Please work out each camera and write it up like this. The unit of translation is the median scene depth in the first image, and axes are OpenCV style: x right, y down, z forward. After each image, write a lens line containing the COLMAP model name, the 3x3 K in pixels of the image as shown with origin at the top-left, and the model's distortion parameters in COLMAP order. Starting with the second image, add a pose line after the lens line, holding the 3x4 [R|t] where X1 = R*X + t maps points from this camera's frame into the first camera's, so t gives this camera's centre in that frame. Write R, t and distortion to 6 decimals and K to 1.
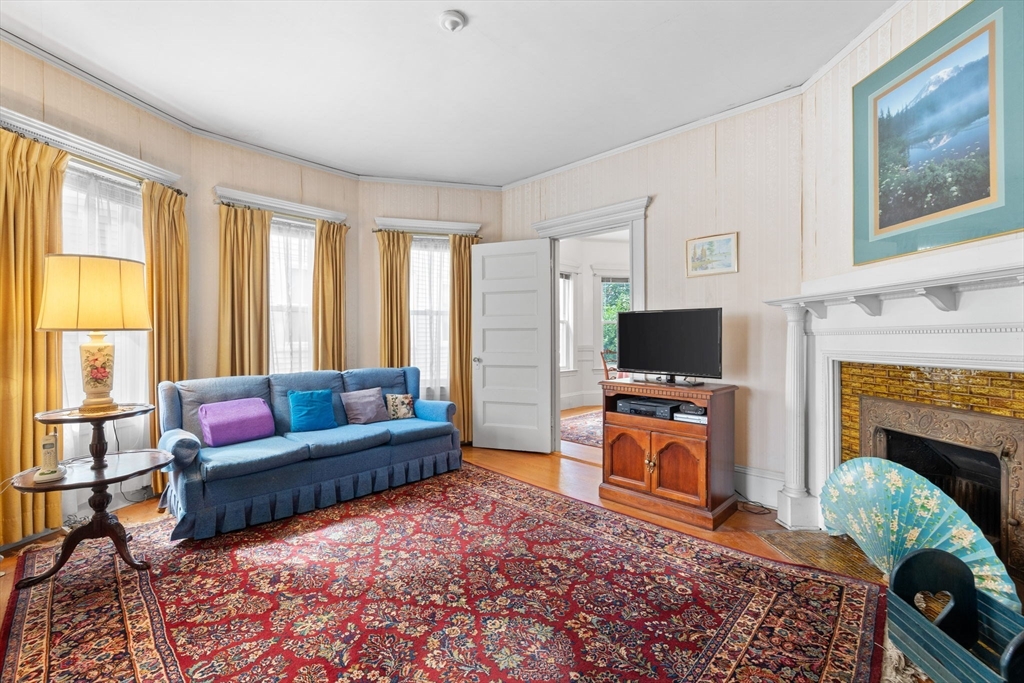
lens RADIAL K [[437.8, 0, 508.8], [0, 437.8, 338.0], [0, 0, 1]] dist [-0.000912, 0.000295]
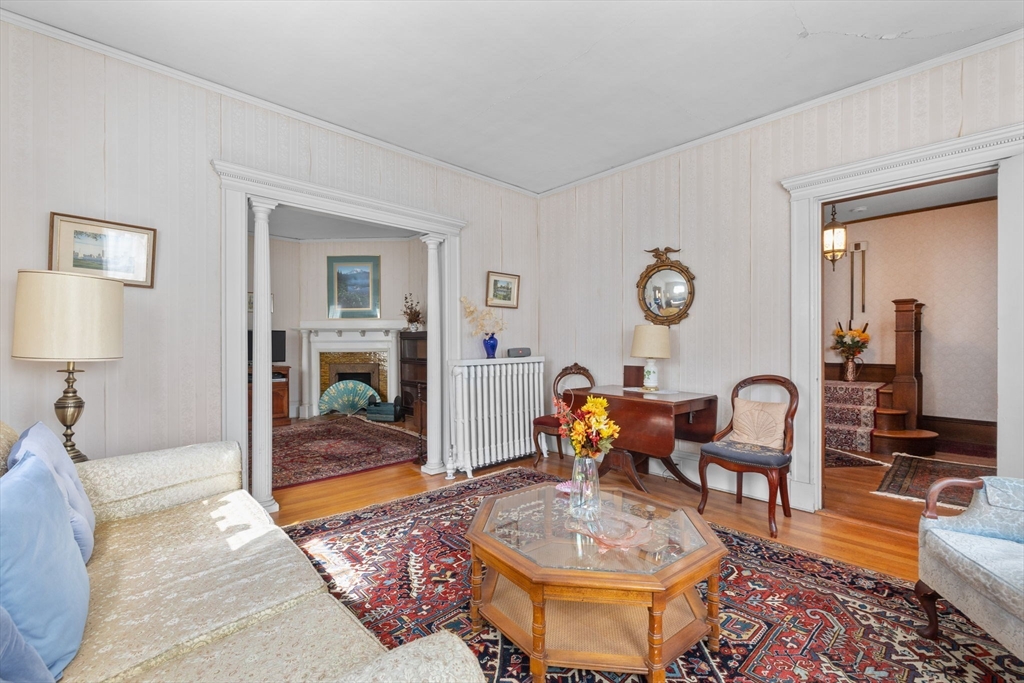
lens RADIAL K [[437.8, 0, 507.1], [0, 437.8, 343.6], [0, 0, 1]] dist [-0.000912, 0.000295]
pose [[0.048388, 0.003121, 0.998824, -1.806016], [0.000972, 0.999994, -0.003172, 0.007817], [-0.998828, 0.001124, 0.048384, -0.280388]]
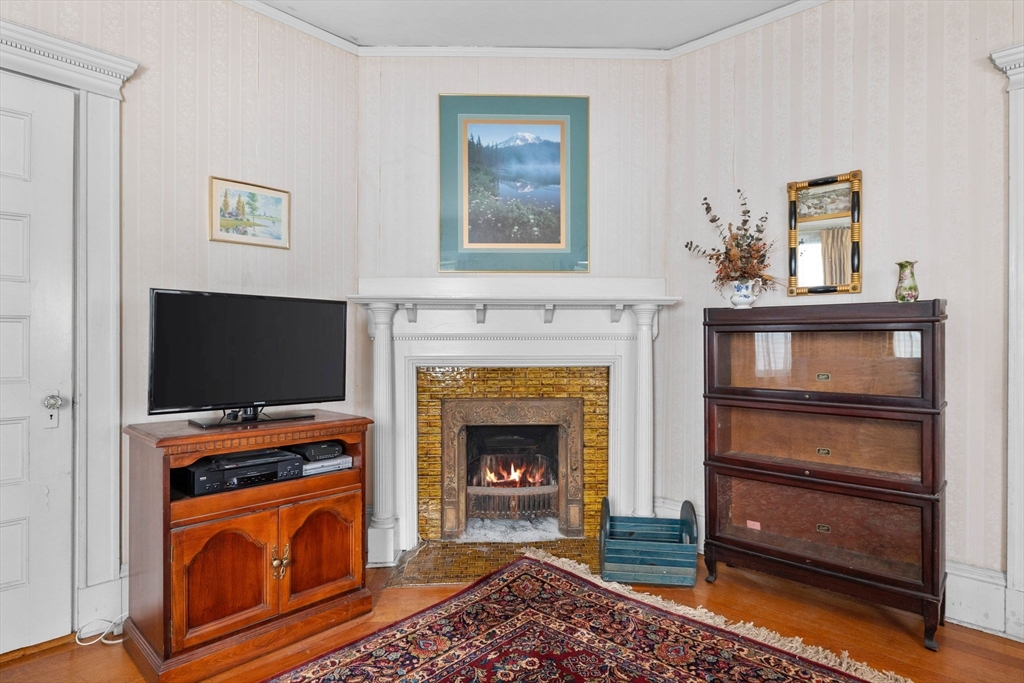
lens RADIAL K [[549.5, 0, 516.6], [0, 549.5, 340.8], [0, 0, 1]] dist [-0.003854, -0.001690]
pose [[-0.025669, 0.001028, 0.999670, -0.431797], [-0.002746, 0.999996, -0.001099, -0.004360], [-0.999667, -0.002773, -0.025666, 0.765738]]
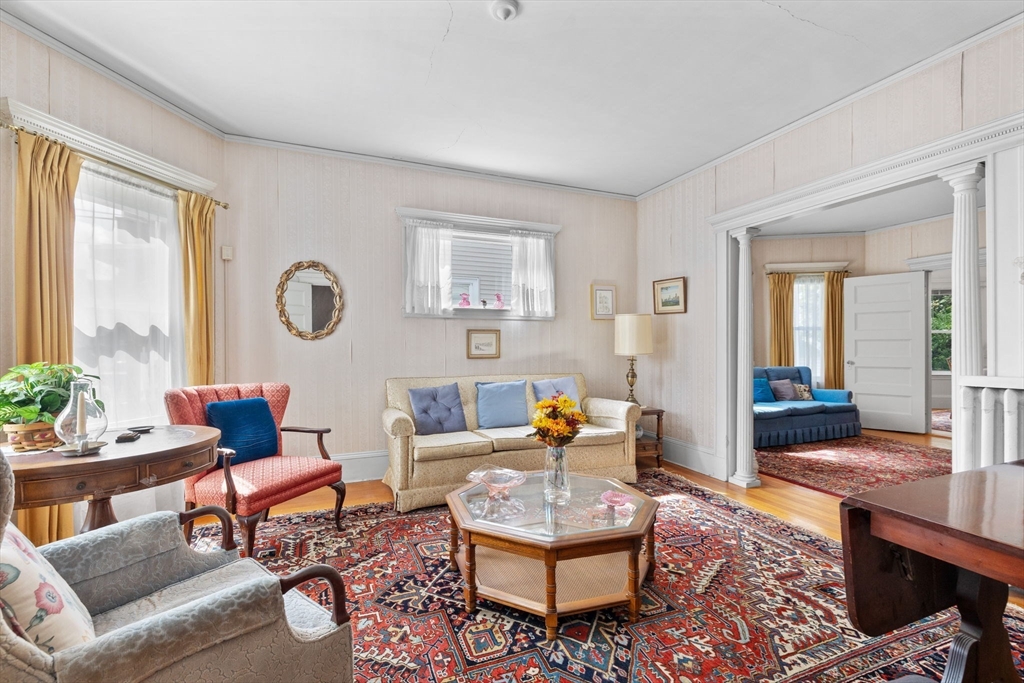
lens RADIAL K [[437.8, 0, 507.2], [0, 437.8, 349.0], [0, 0, 1]] dist [-0.000912, 0.000295]
pose [[0.919778, 0.006823, -0.392380, -0.876271], [-0.003753, 0.999956, 0.008590, -0.000820], [0.392421, -0.006428, 0.919763, -1.141674]]
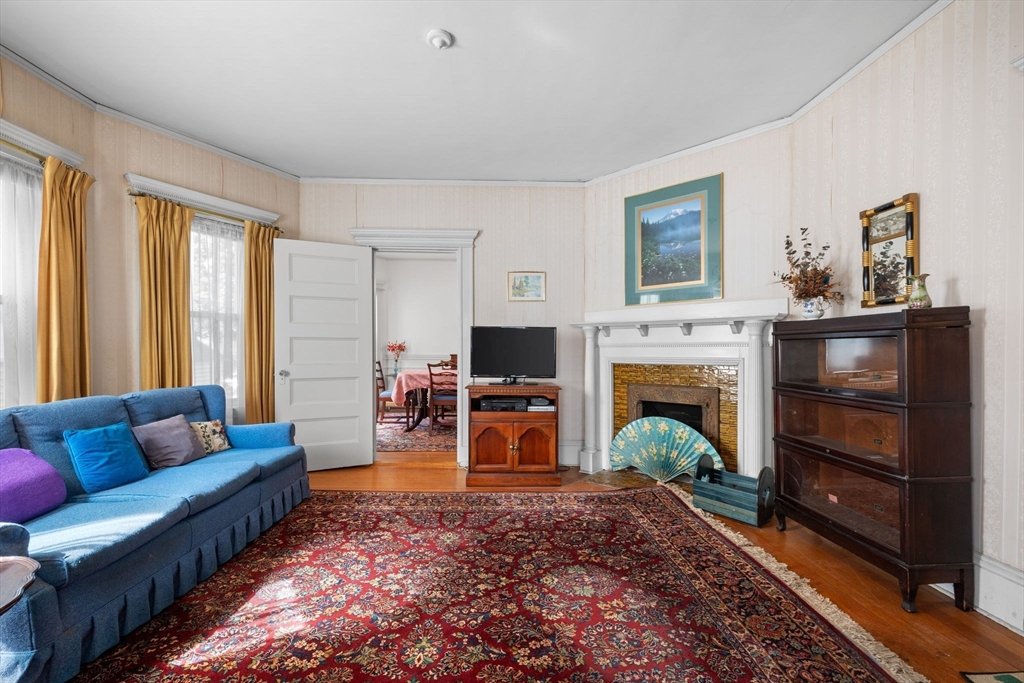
lens RADIAL K [[437.8, 0, 505.9], [0, 437.8, 350.7], [0, 0, 1]] dist [-0.000912, 0.000295]
pose [[0.698315, 0.000528, 0.715790, -0.644052], [-0.003621, 0.999990, 0.002794, 0.002773], [-0.715781, -0.004543, 0.698310, 0.144330]]
